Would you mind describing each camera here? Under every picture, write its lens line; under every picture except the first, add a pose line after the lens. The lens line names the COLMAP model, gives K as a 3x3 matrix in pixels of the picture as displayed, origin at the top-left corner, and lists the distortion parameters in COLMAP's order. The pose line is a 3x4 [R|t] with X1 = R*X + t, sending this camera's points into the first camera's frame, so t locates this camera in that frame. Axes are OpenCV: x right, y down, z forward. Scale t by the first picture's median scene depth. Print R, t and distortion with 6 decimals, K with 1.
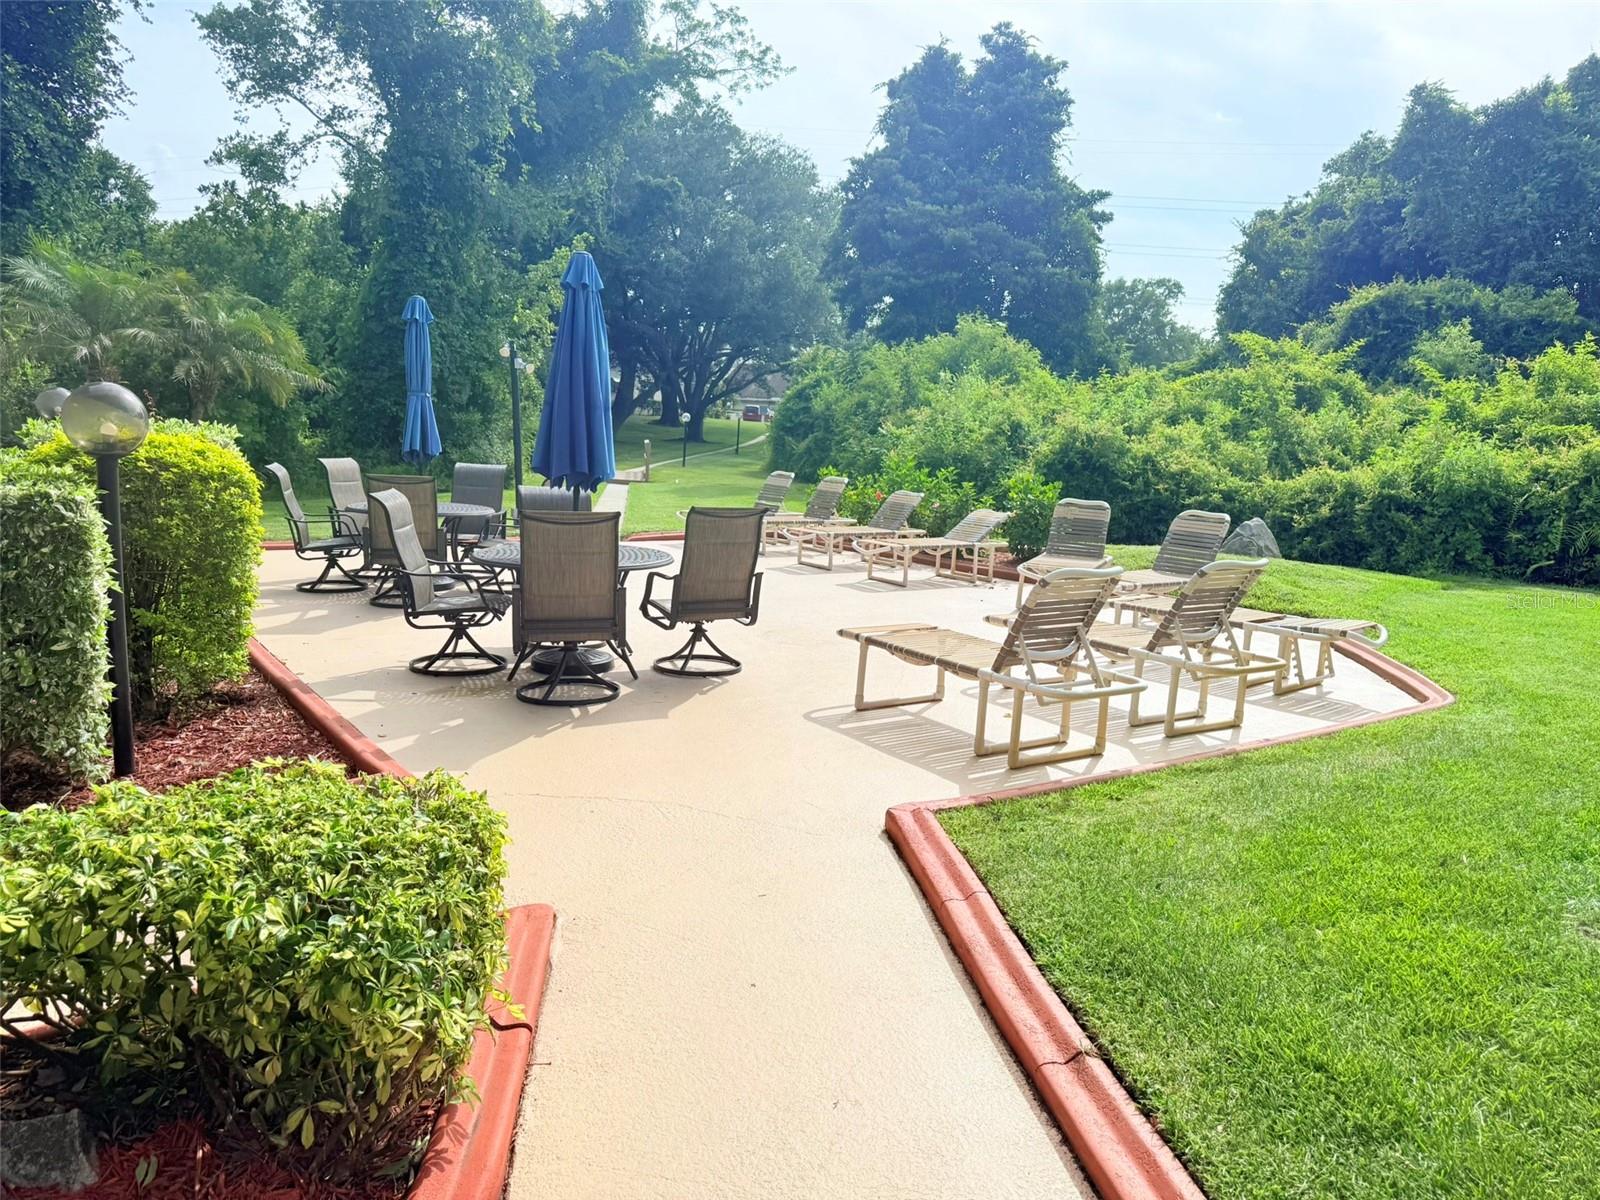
lens RADIAL K [[1127.2, 0, 791.5], [0, 1127.2, 611.3], [0, 0, 1]] dist [0.051580, -0.056316]
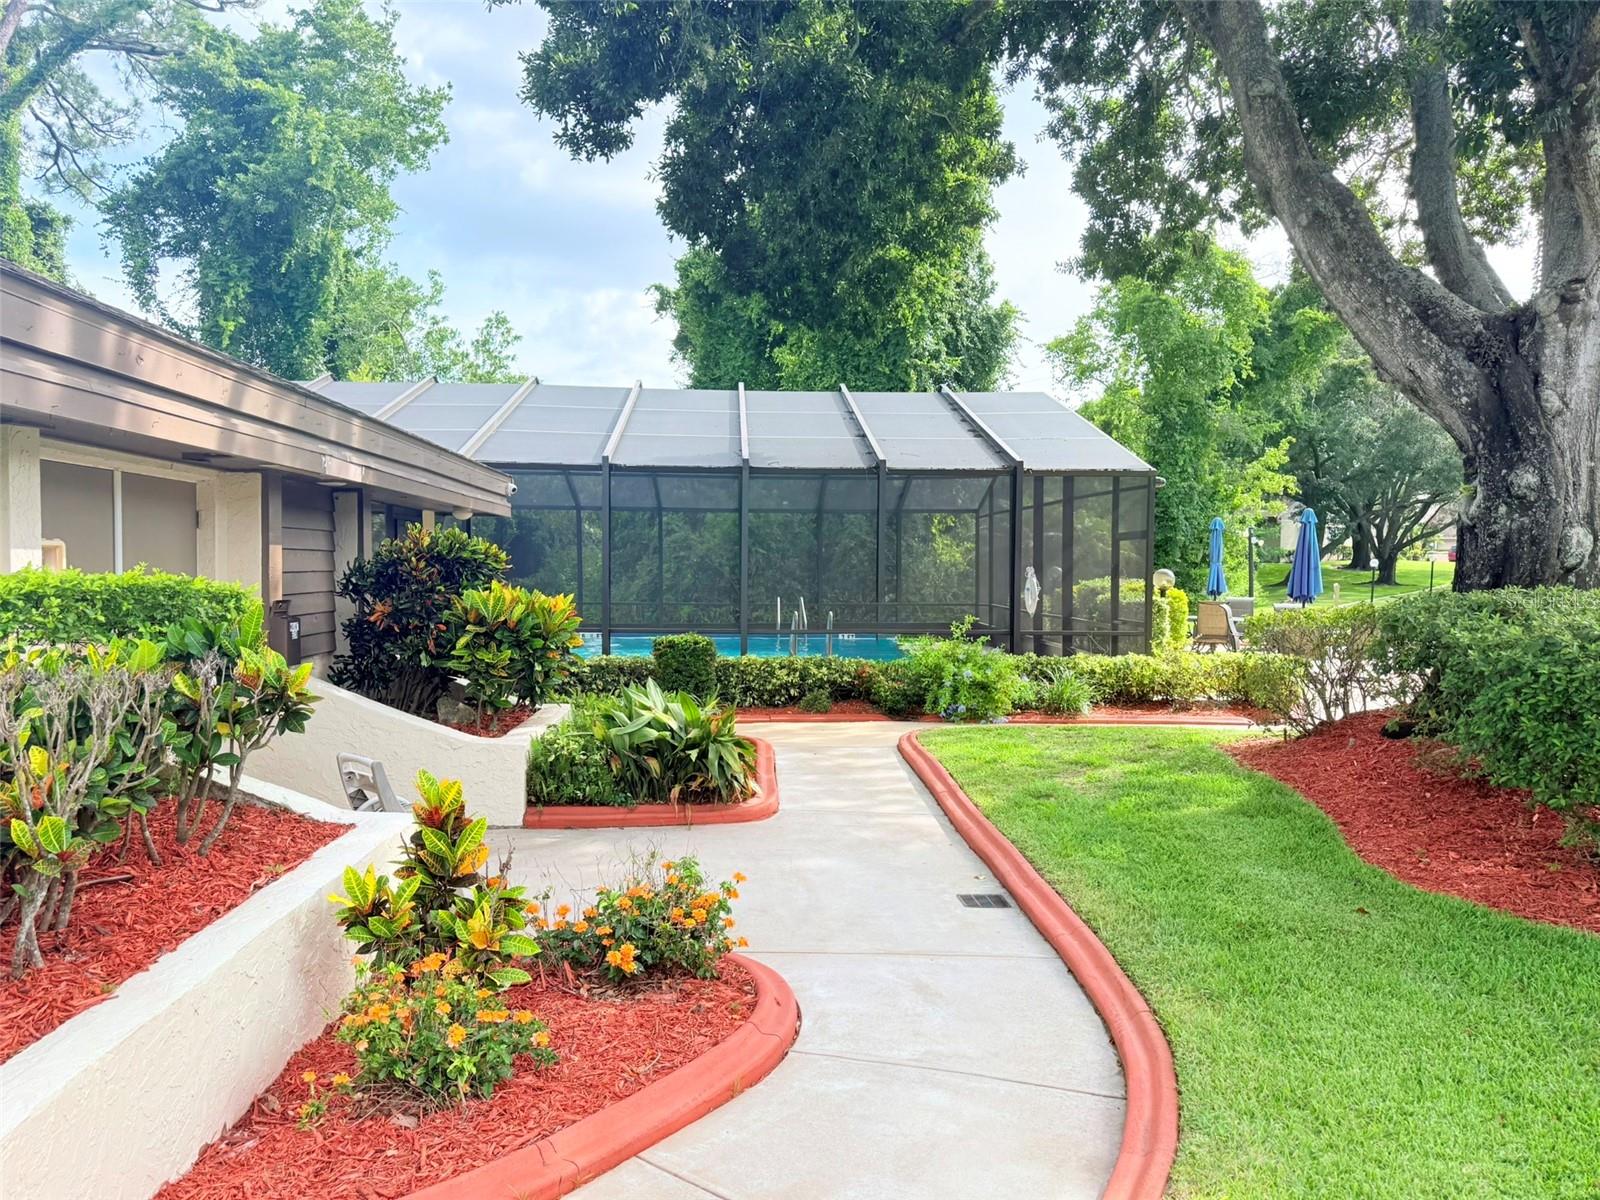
lens RADIAL K [[1127.2, 0, 793.2], [0, 1127.2, 602.8], [0, 0, 1]] dist [0.051580, -0.056316]
pose [[0.841100, -0.012422, -0.540737, 0.036447], [-0.061799, 0.990982, -0.118891, 0.045076], [0.537337, 0.133416, 0.832748, -0.291492]]
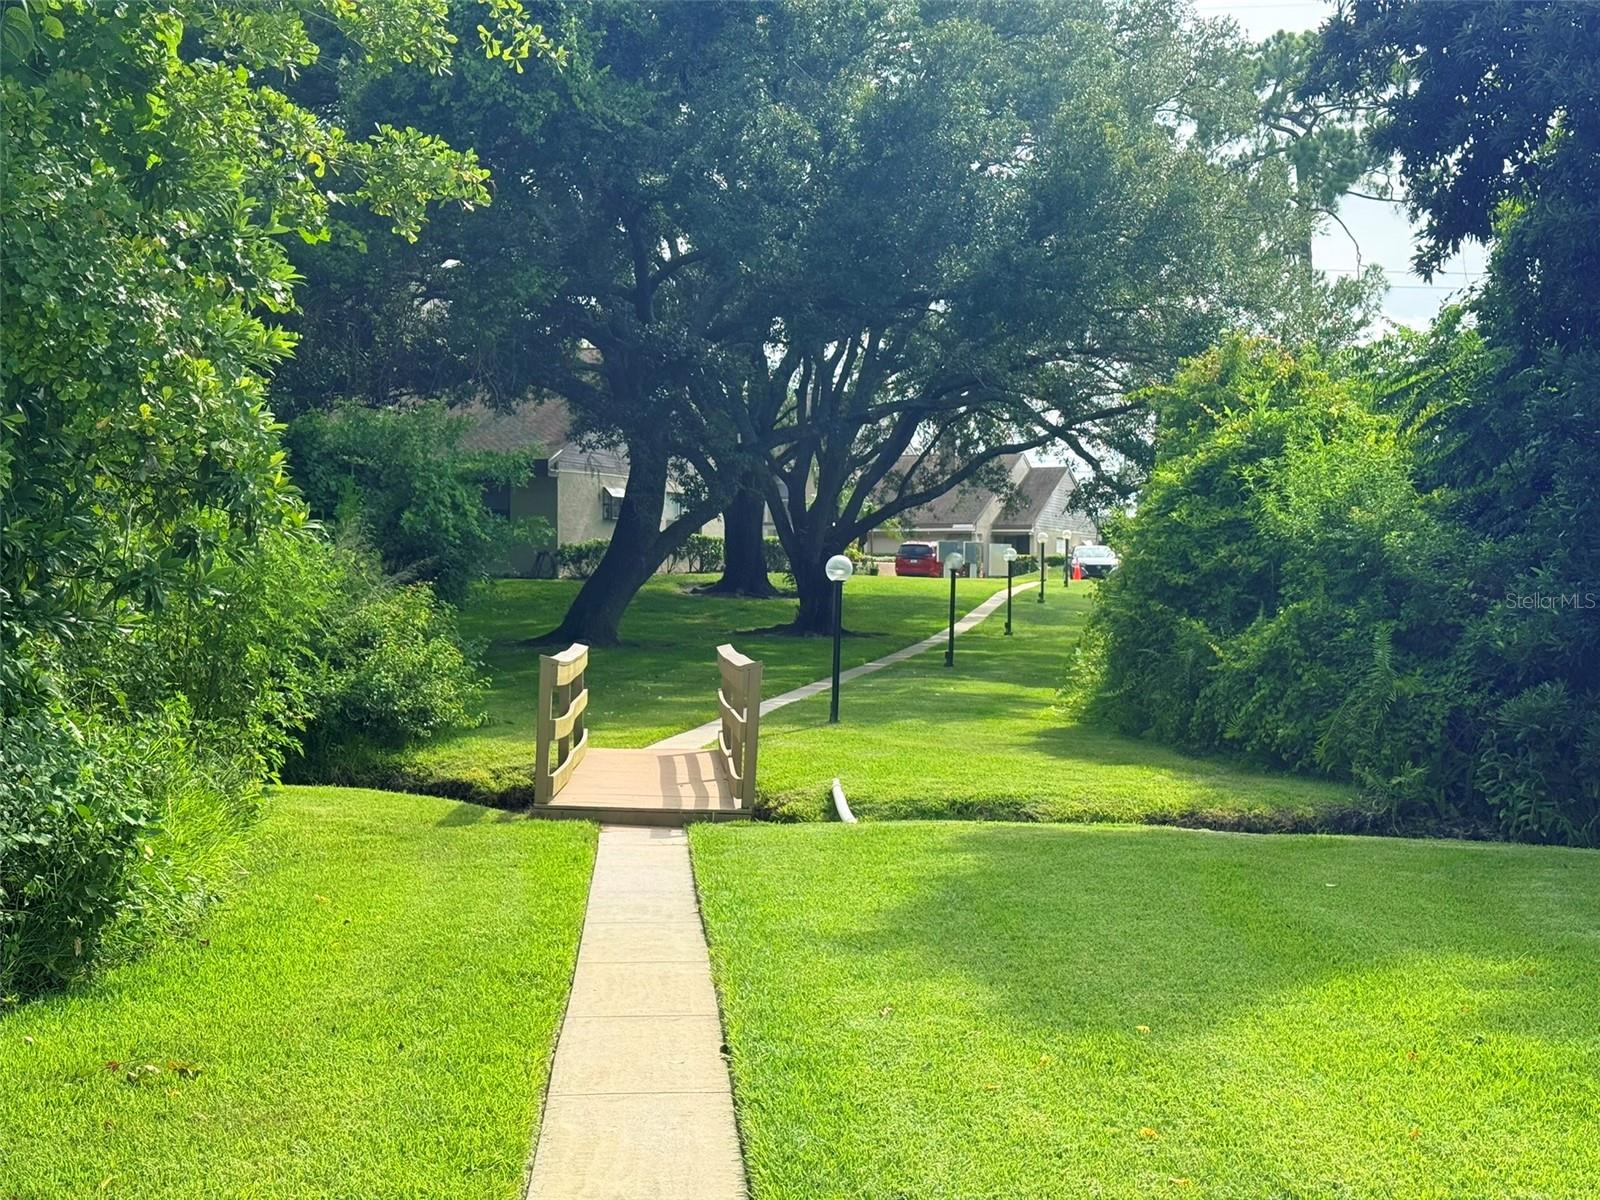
lens RADIAL K [[2204.3, 0, 800.7], [0, 2204.3, 599.0], [0, 0, 1]] dist [-0.000564, 0.000000]
pose [[0.997239, -0.033911, -0.066065, -0.065742], [0.023033, 0.987017, -0.158954, -0.067071], [0.070597, 0.156994, 0.985073, 0.402235]]
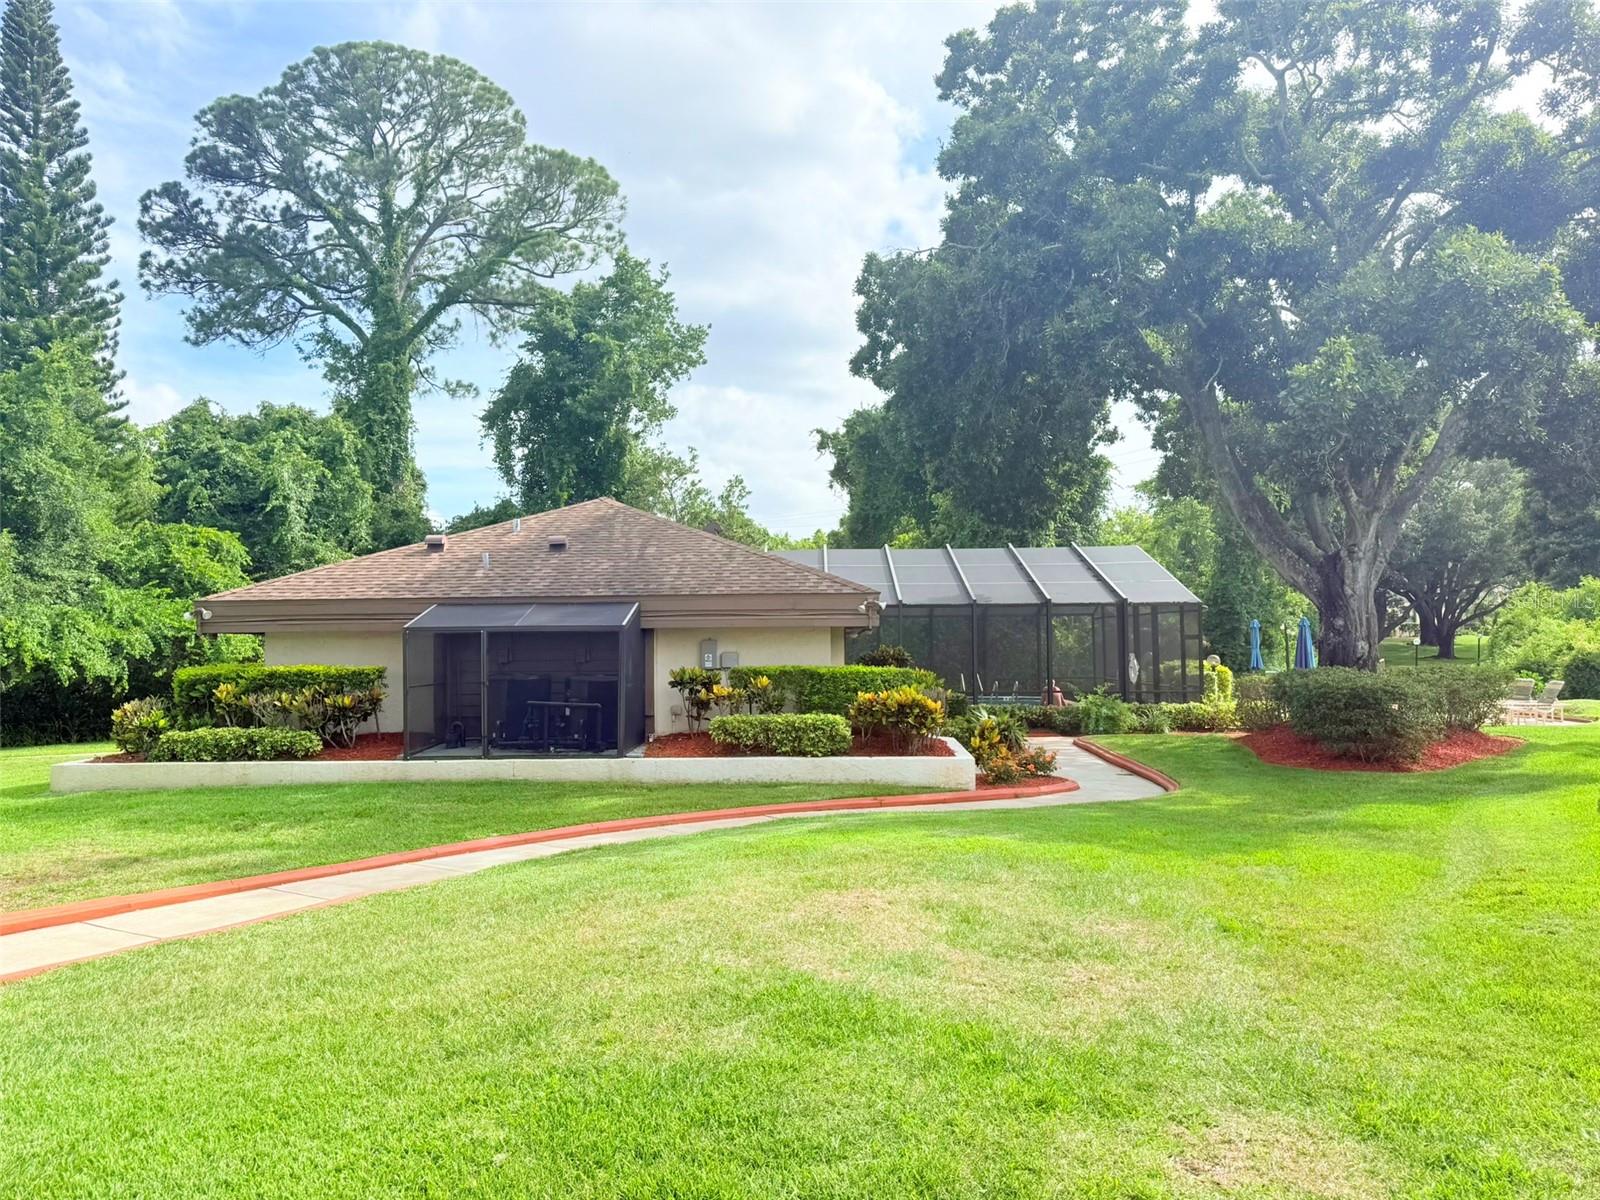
lens RADIAL K [[1127.2, 0, 789.6], [0, 1127.2, 614.7], [0, 0, 1]] dist [0.051580, -0.056316]
pose [[0.795718, -0.058620, -0.602824, 0.144941], [-0.059051, 0.983055, -0.173541, 0.089234], [0.602782, 0.173687, 0.778772, -0.591665]]
